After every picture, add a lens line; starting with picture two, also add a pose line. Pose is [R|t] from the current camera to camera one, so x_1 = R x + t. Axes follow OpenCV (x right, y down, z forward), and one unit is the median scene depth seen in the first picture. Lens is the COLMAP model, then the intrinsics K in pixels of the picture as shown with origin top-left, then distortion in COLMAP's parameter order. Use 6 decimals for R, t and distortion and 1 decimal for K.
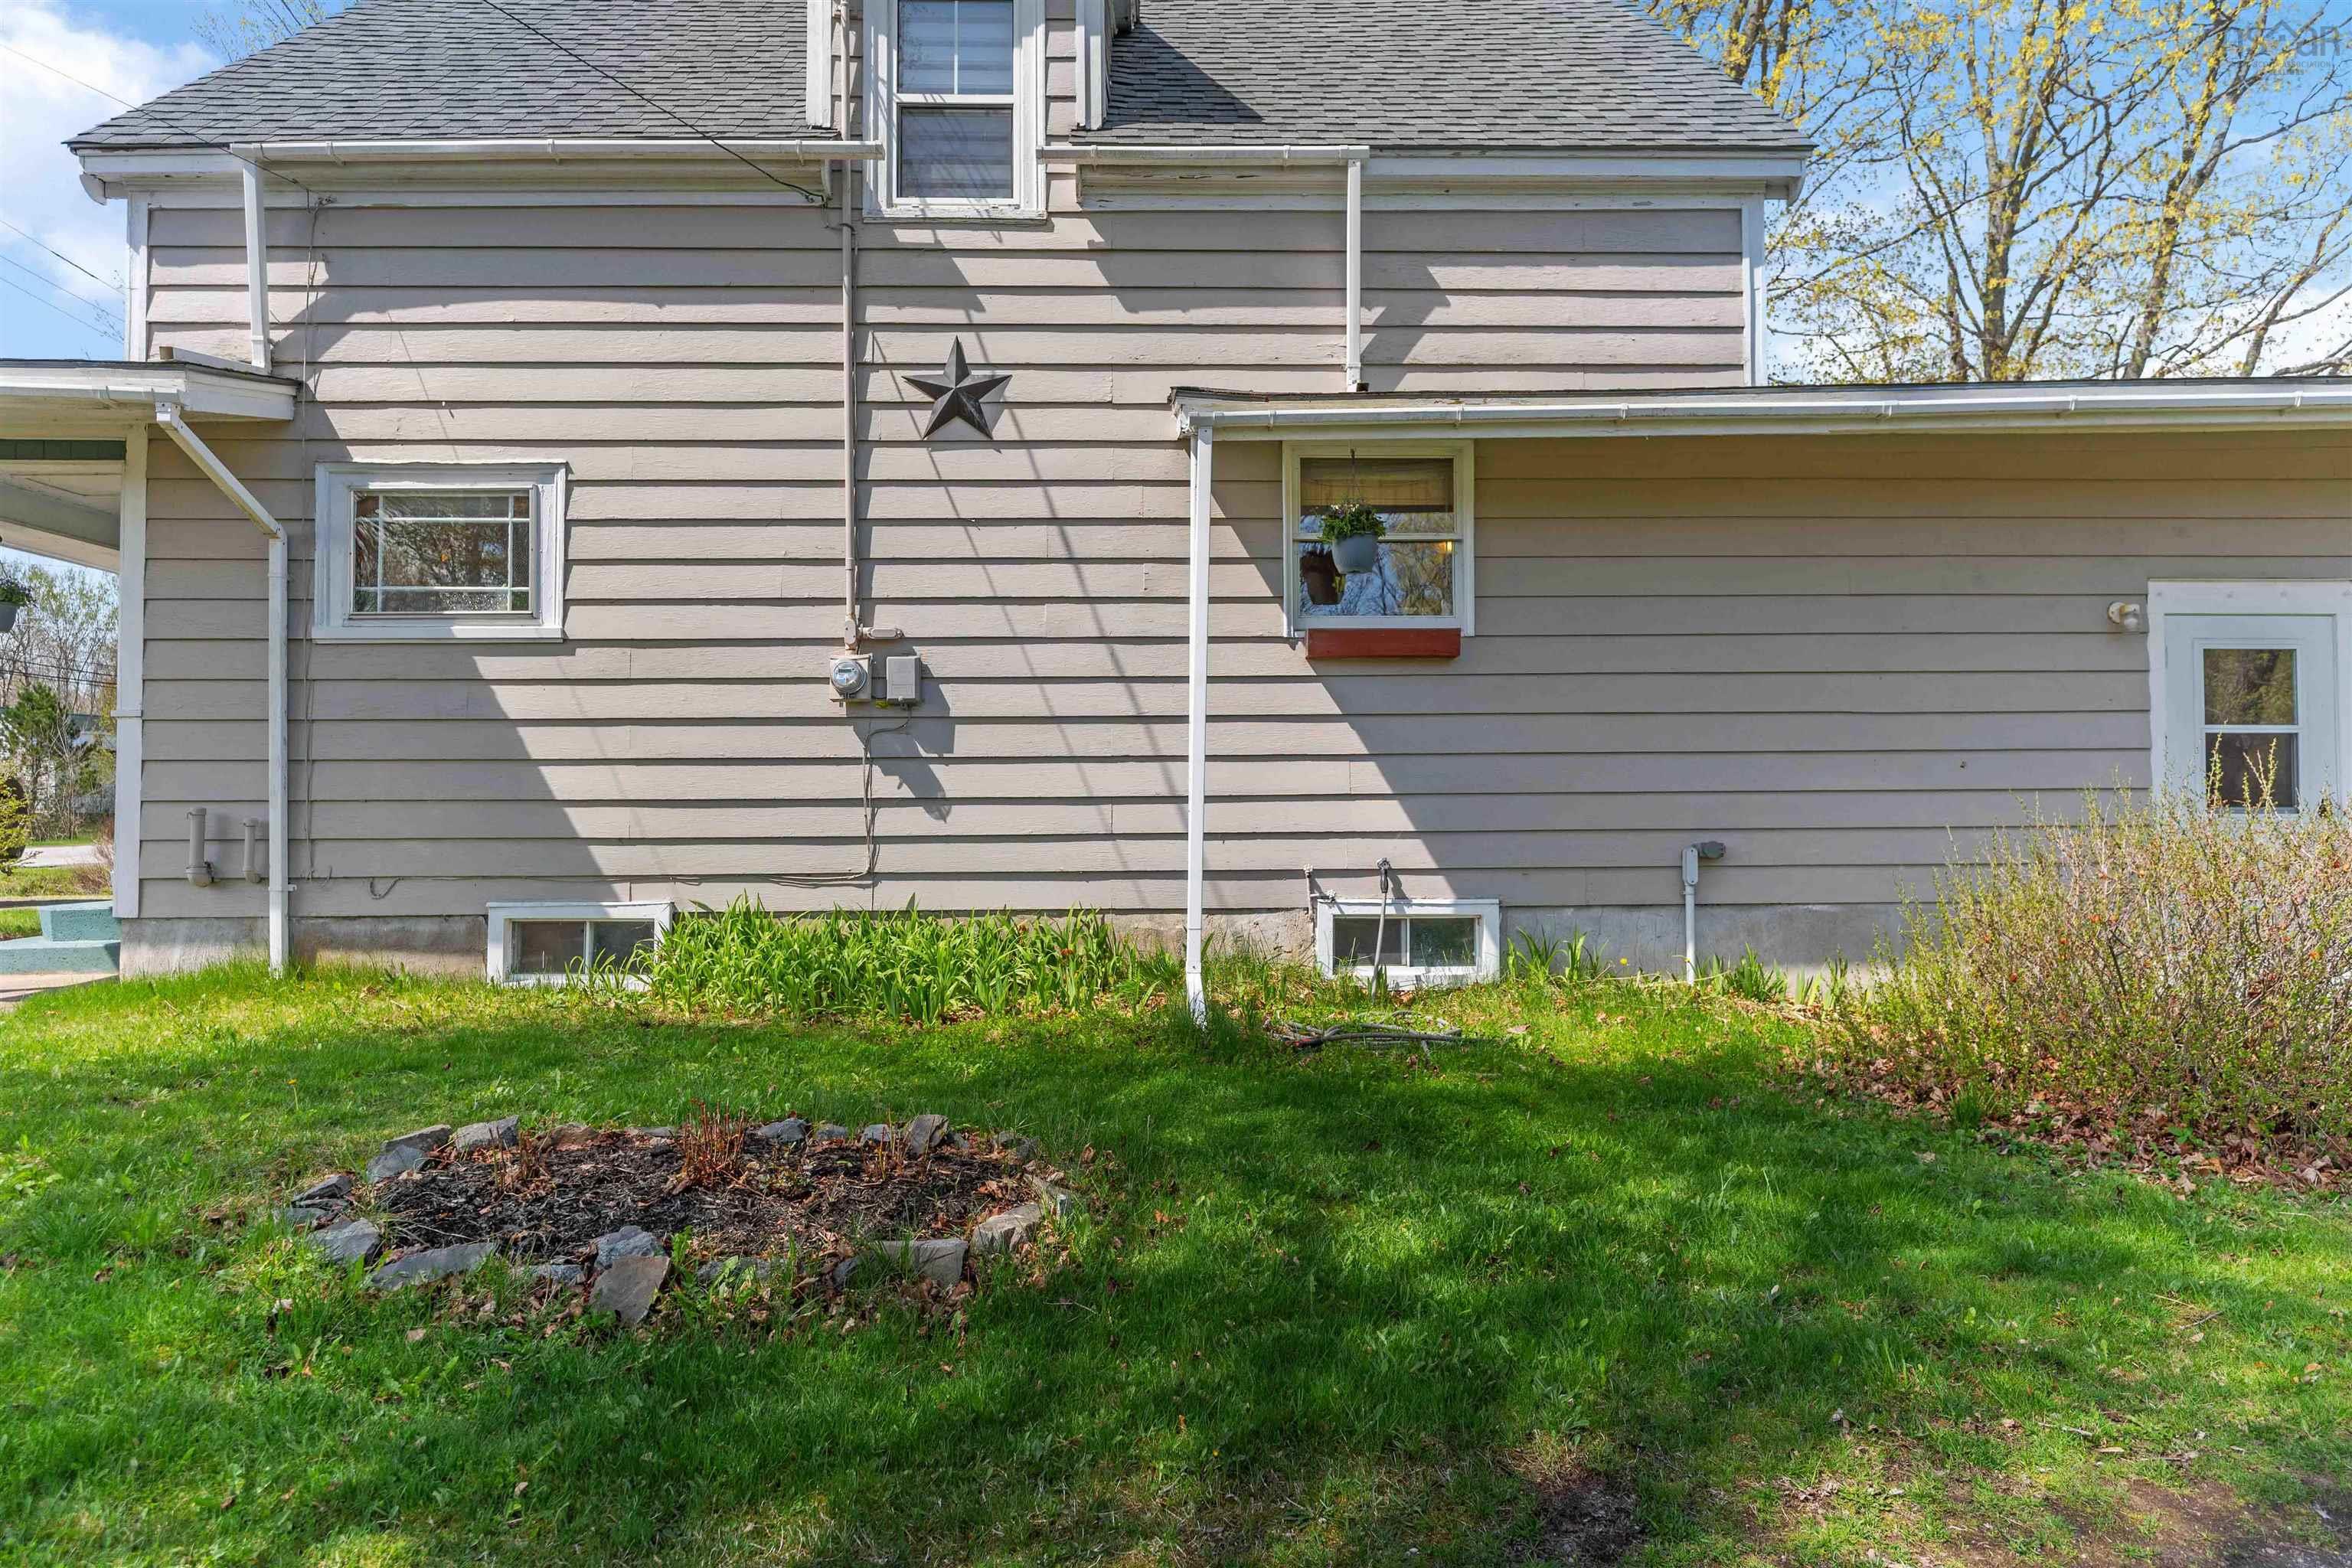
lens RADIAL K [[1481.9, 0, 1180.2], [0, 1481.9, 776.1], [0, 0, 1]] dist [-0.007228, -0.000093]
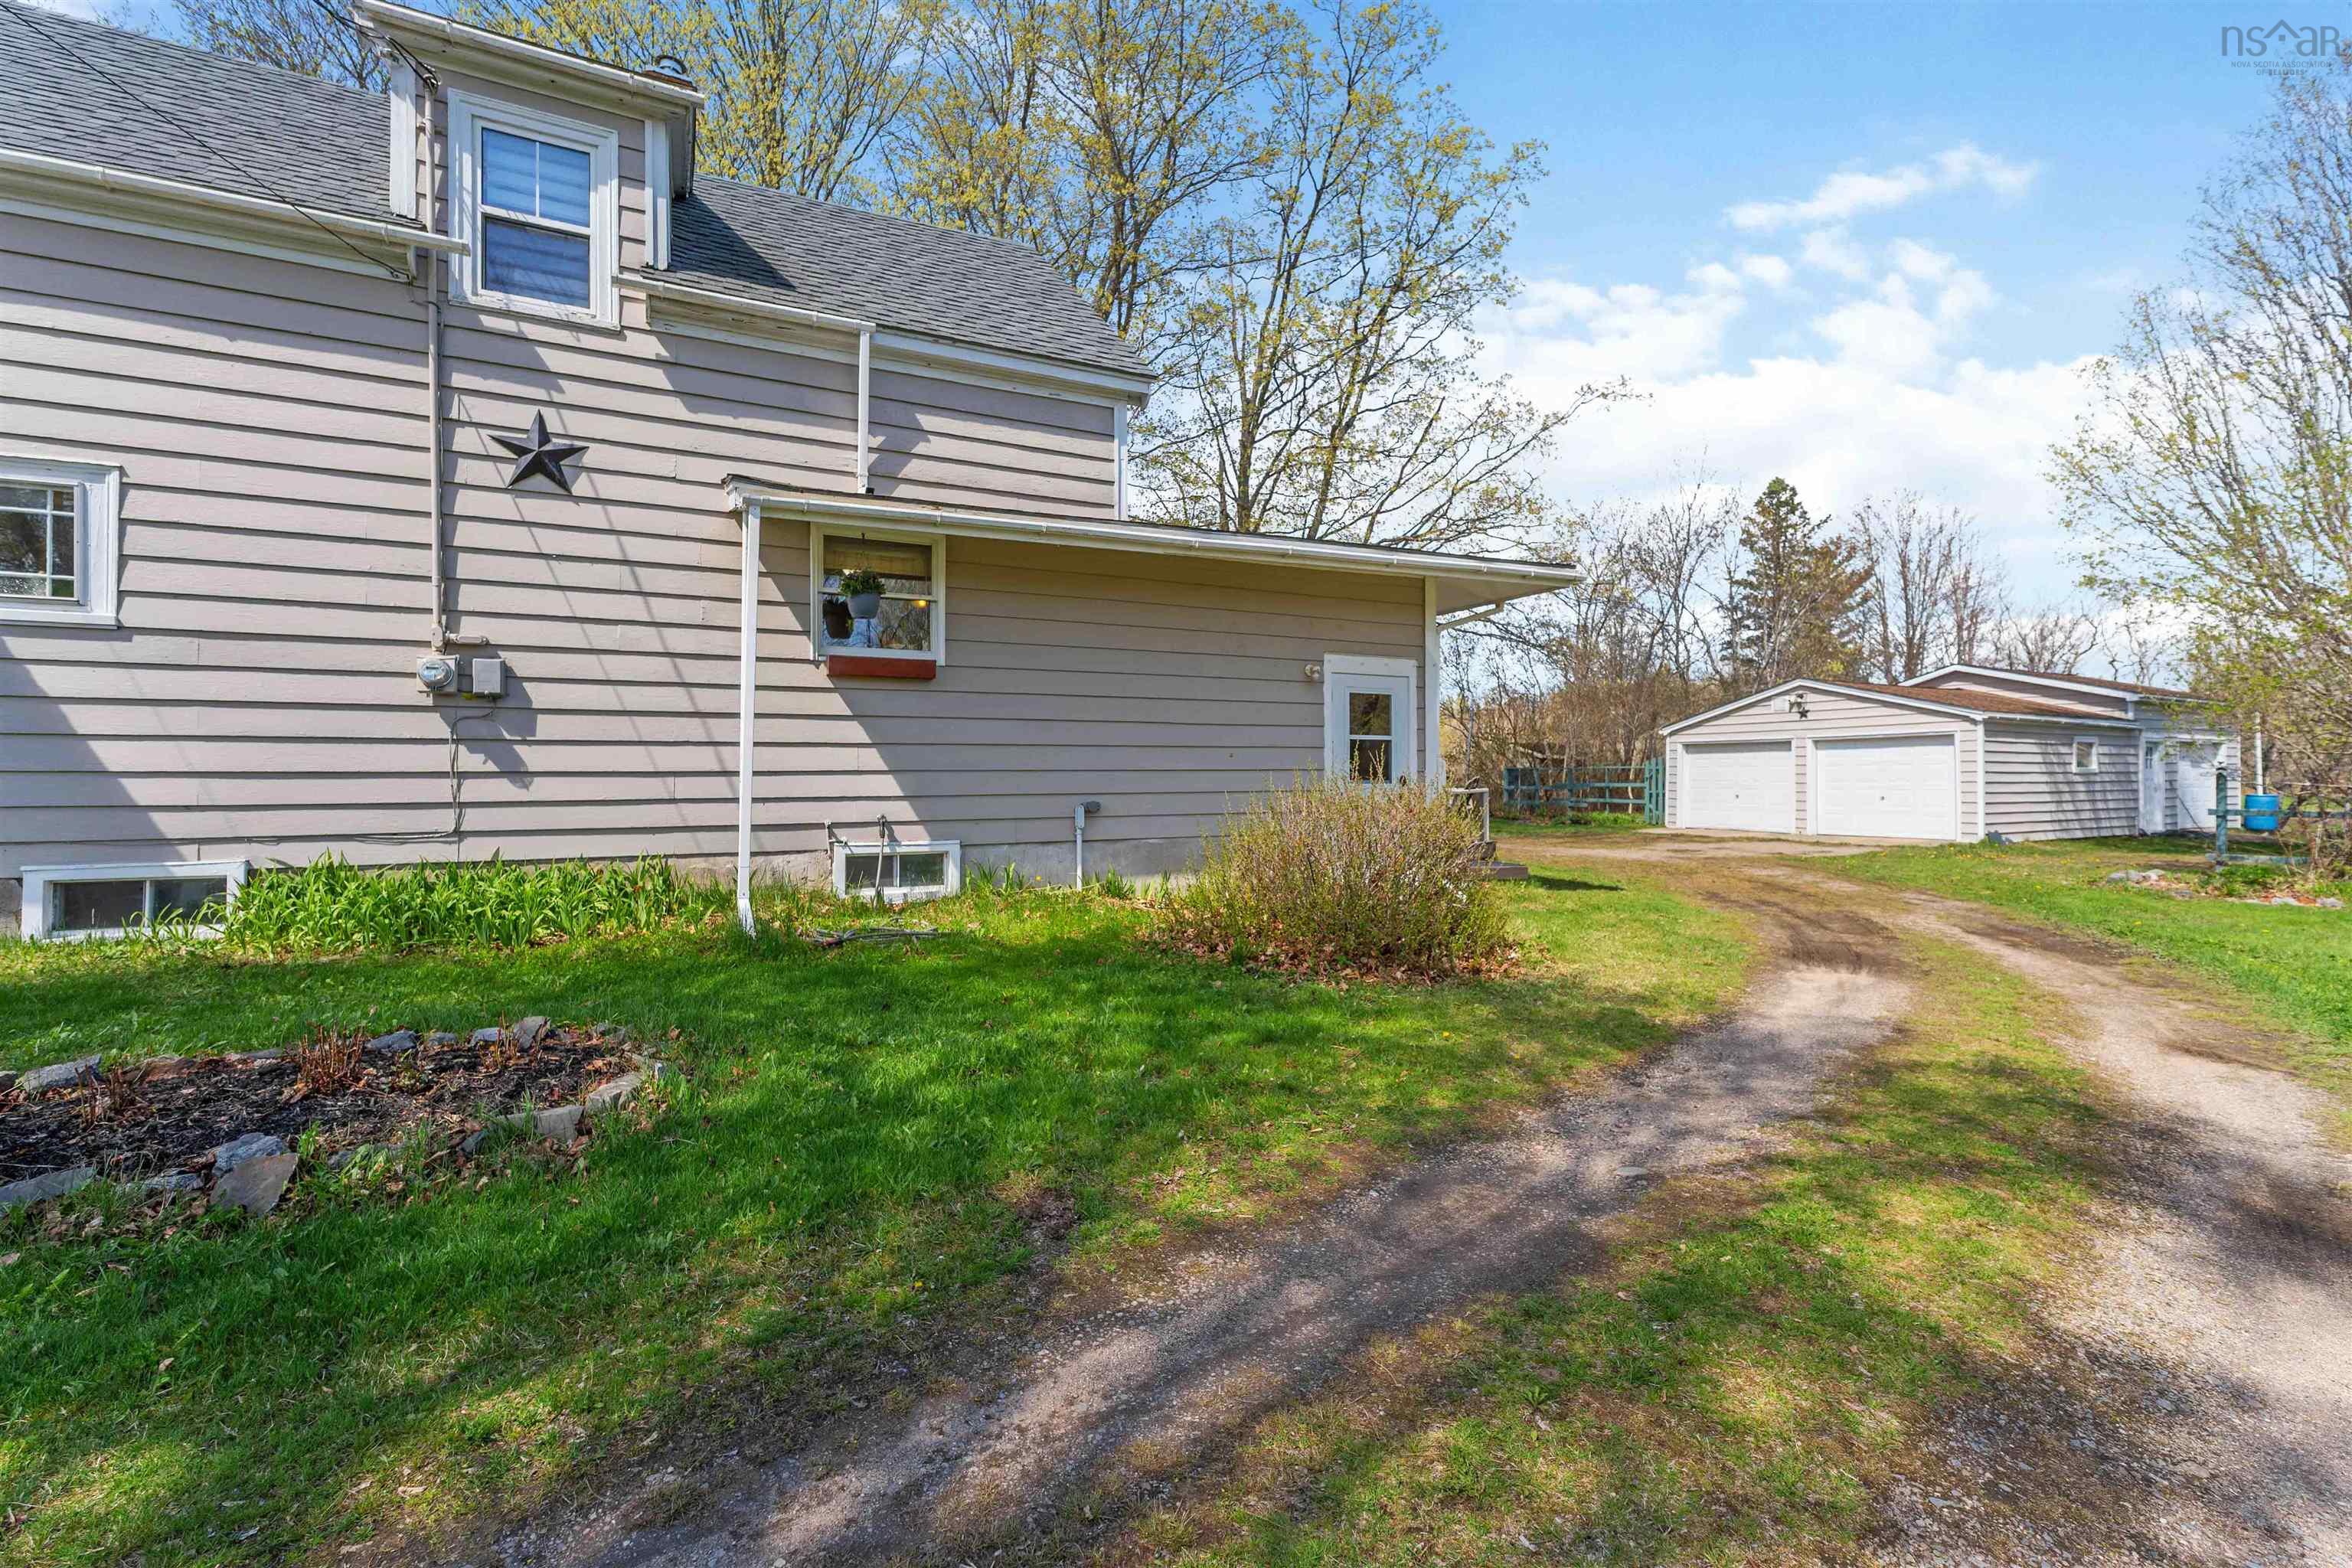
lens RADIAL K [[990.8, 0, 1175.3], [0, 990.8, 775.1], [0, 0, 1]] dist [0.002733, -0.000432]
pose [[0.905261, 0.003635, 0.424840, -0.016822], [-0.010870, 0.999834, 0.014608, -0.000860], [-0.424717, -0.017842, 0.905150, -0.011248]]
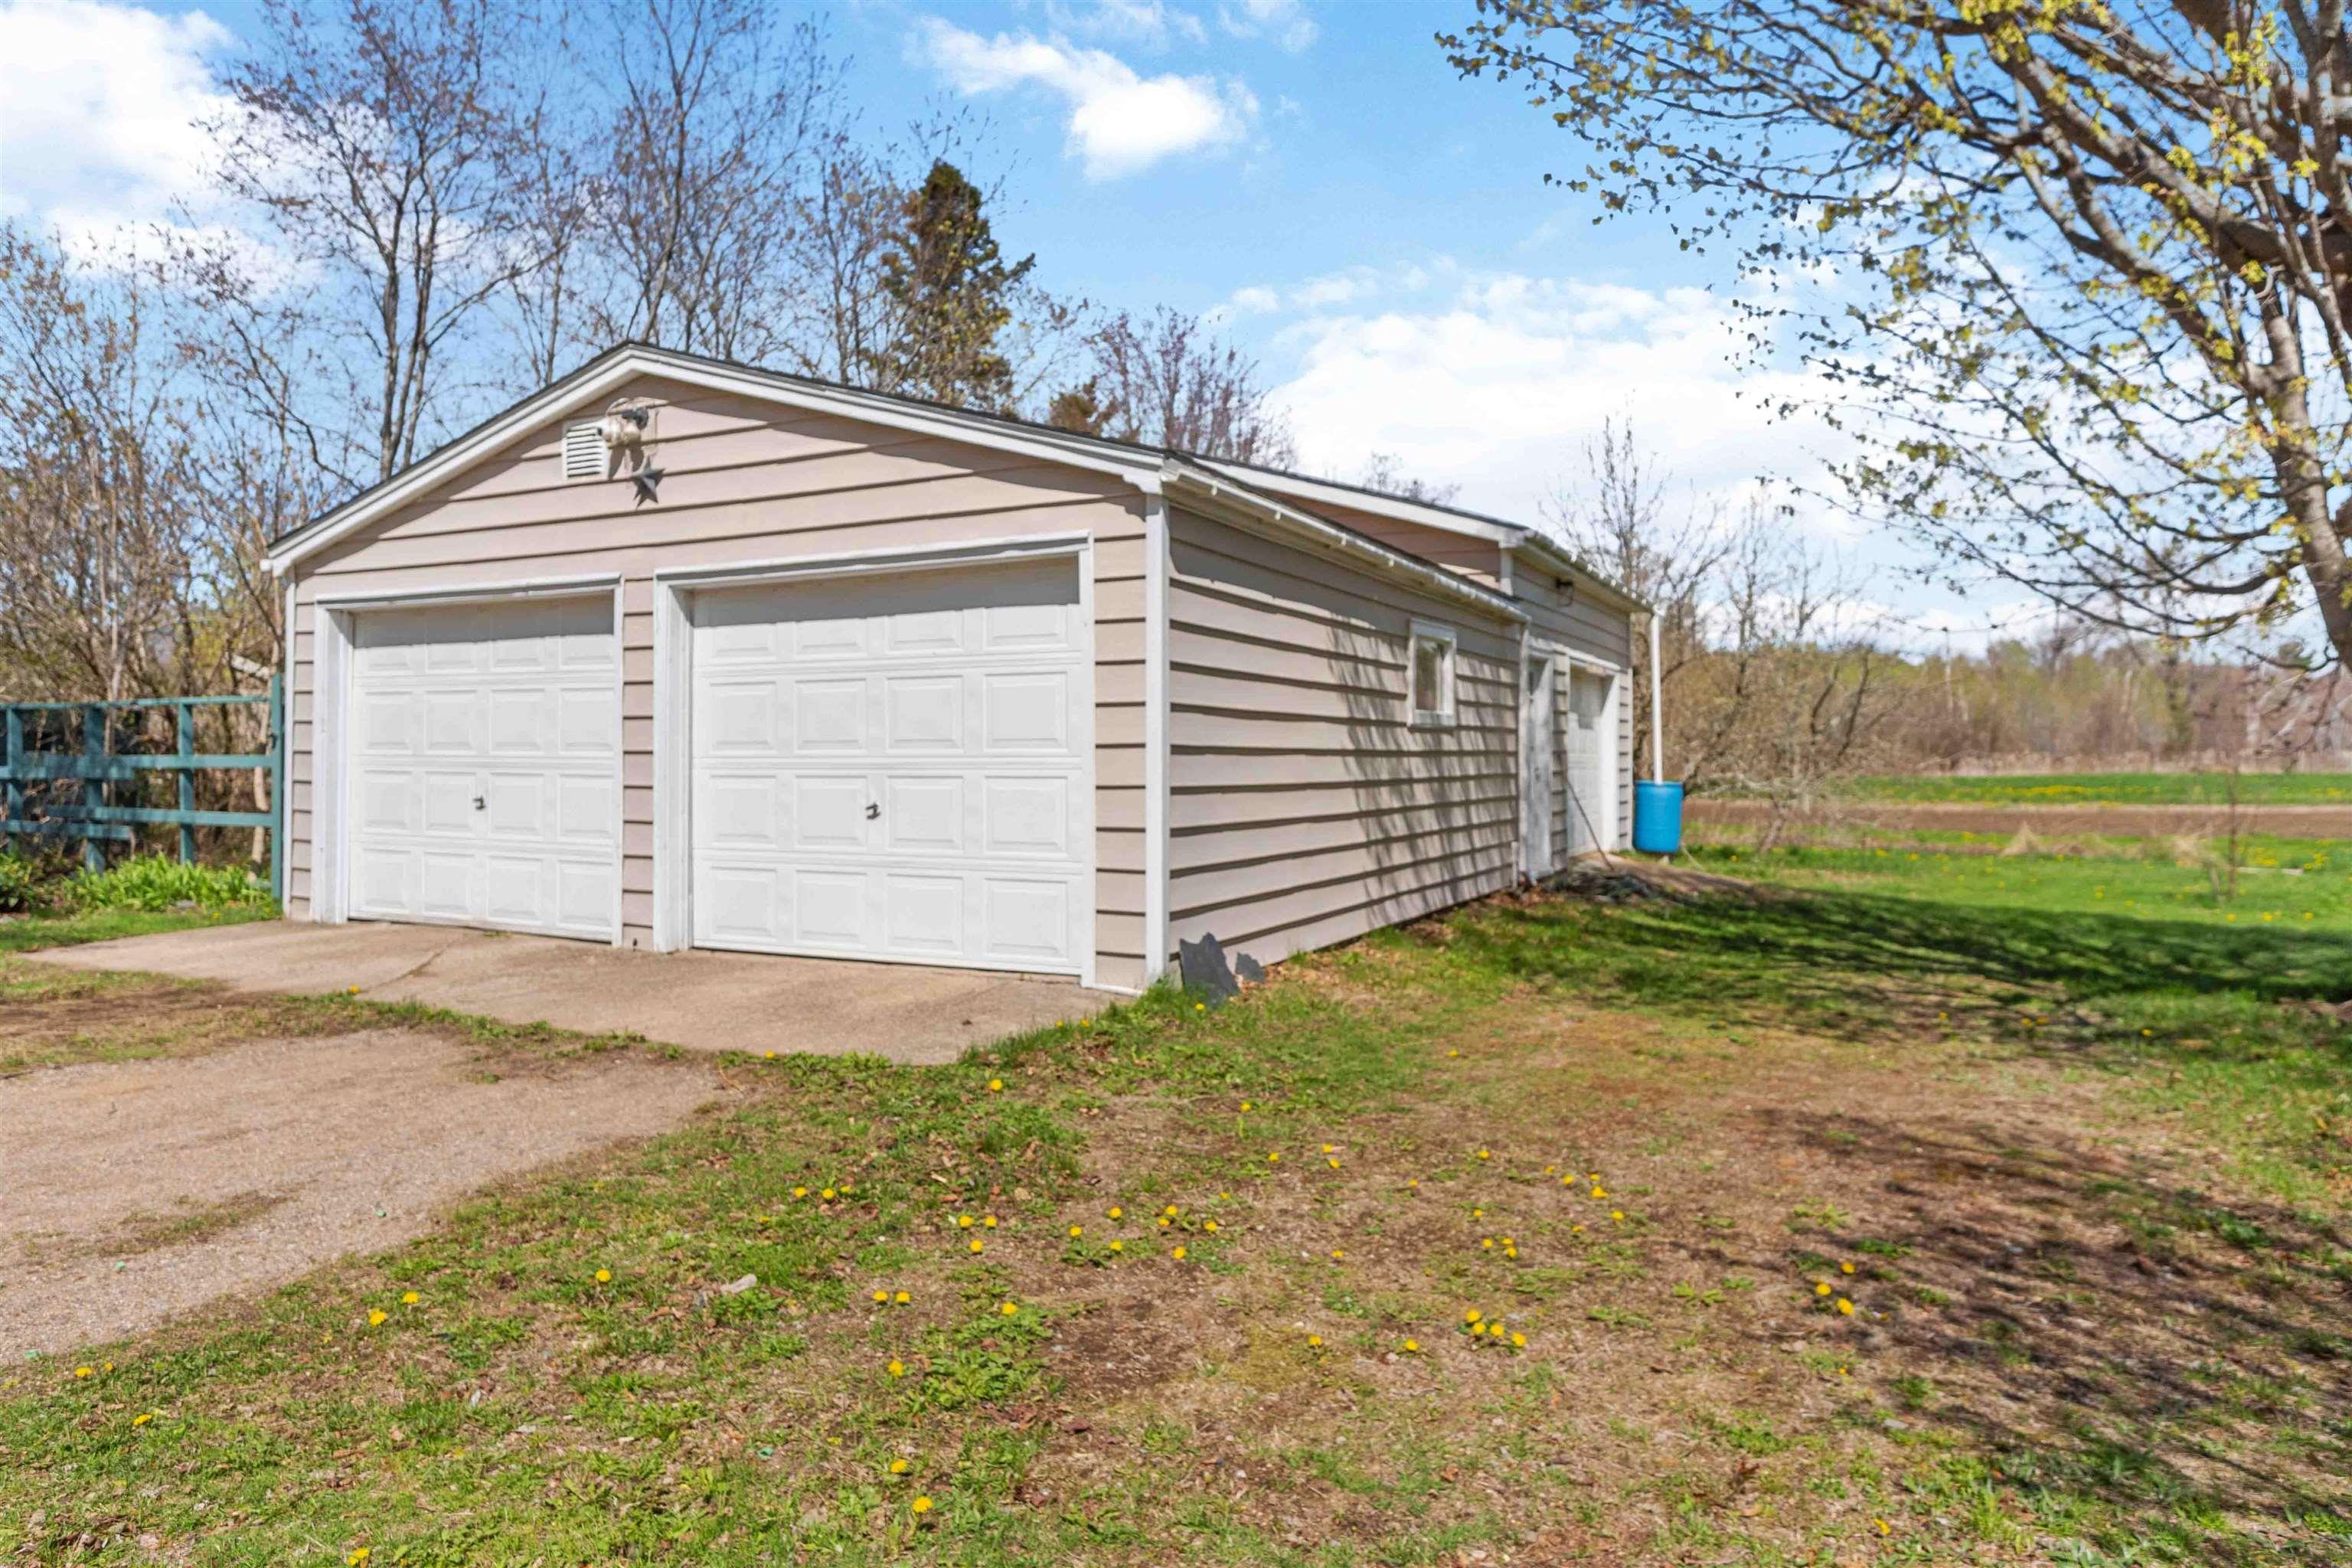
lens RADIAL K [[1444.5, 0, 1188.6], [0, 1444.5, 765.7], [0, 0, 1]] dist [-0.002778, 0.002150]
pose [[0.487798, 0.000332, 0.872957, 2.116660], [-0.023218, 0.999651, 0.012593, 0.031606], [-0.872648, -0.026411, 0.487635, 0.937409]]
